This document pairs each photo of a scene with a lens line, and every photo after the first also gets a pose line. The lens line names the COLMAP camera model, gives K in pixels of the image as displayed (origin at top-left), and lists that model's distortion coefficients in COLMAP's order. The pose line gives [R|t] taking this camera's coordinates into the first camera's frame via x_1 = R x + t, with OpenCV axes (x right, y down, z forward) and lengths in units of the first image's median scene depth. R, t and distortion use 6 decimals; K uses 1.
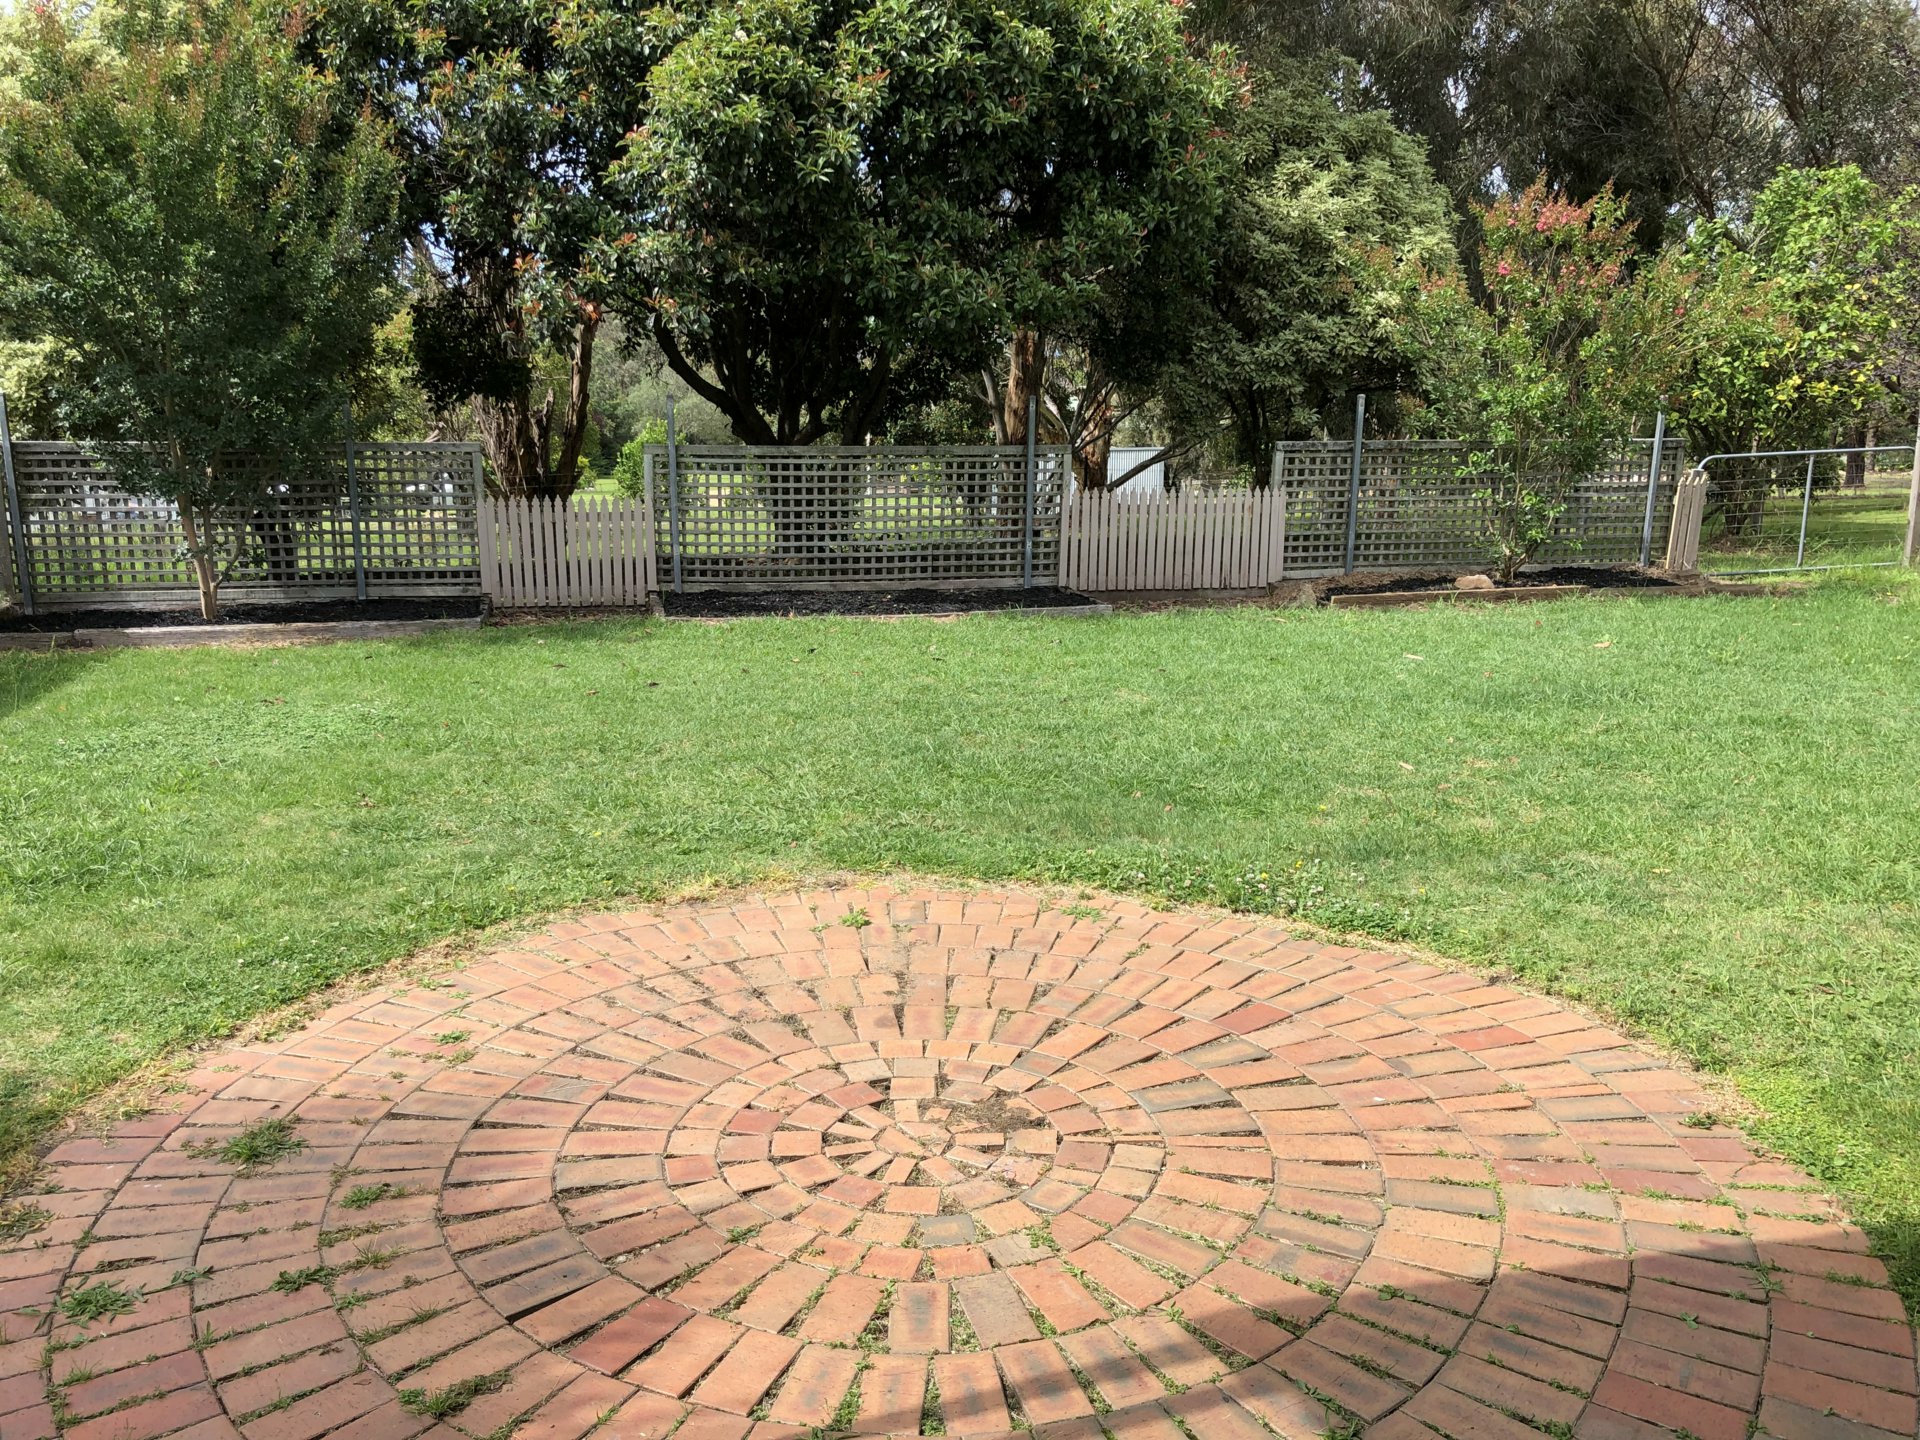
lens RADIAL K [[1621.9, 0, 960.2], [0, 1621.9, 718.8], [0, 0, 1]] dist [-0.000479, -0.007562]
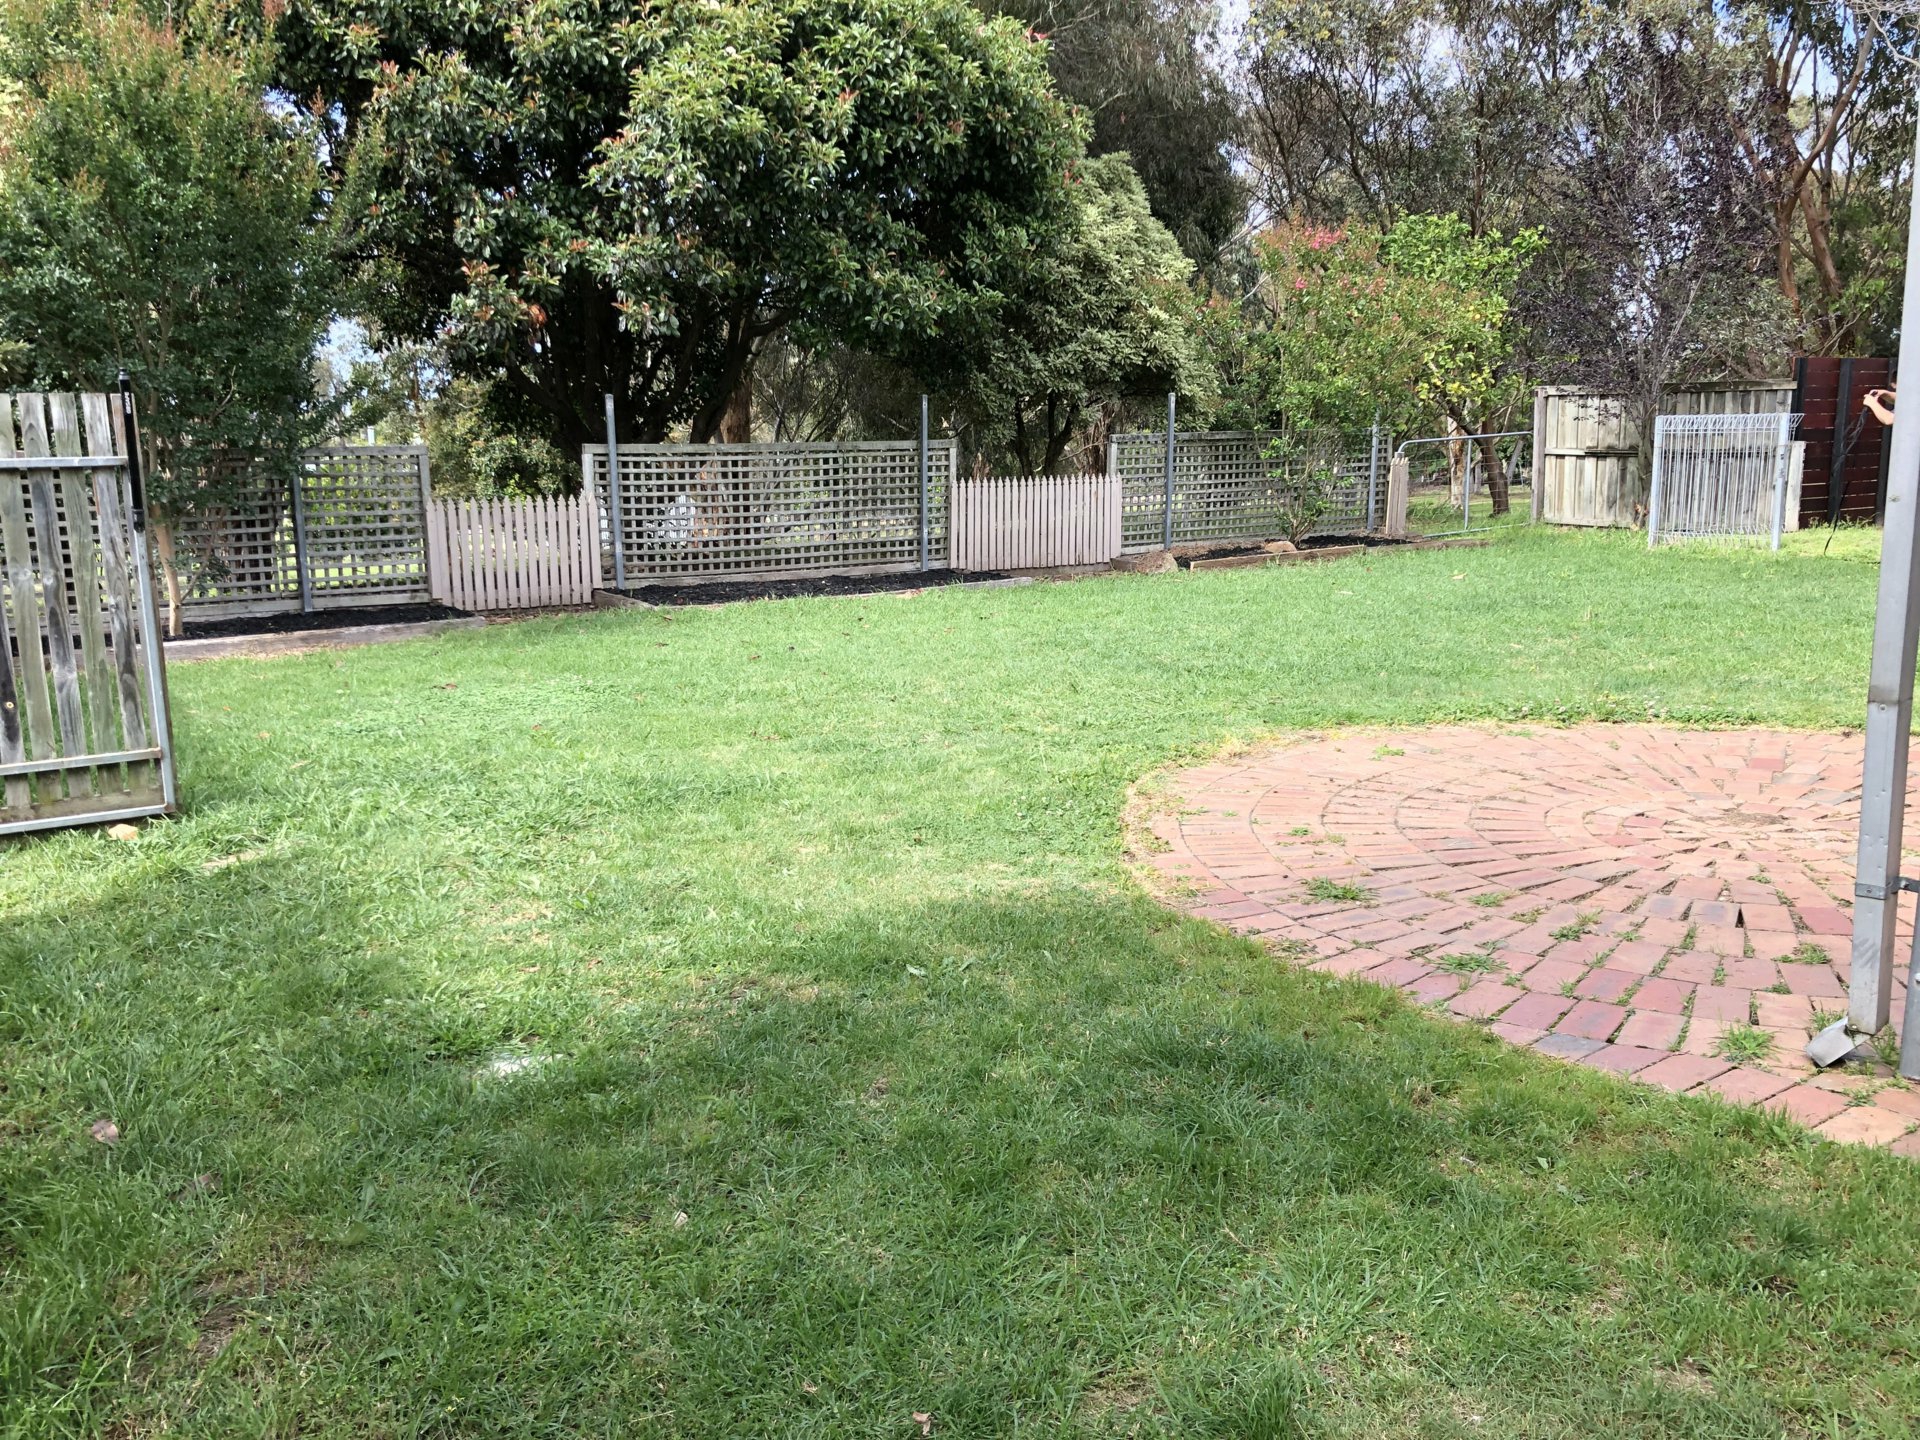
lens RADIAL K [[1553.8, 0, 959.3], [0, 1553.8, 798.2], [0, 0, 1]] dist [-0.030025, 0.003896]
pose [[0.941258, -0.095234, 0.323982, -0.336508], [0.085729, 0.995367, 0.043522, 0.034215], [-0.326626, -0.013191, 0.945062, -0.015224]]
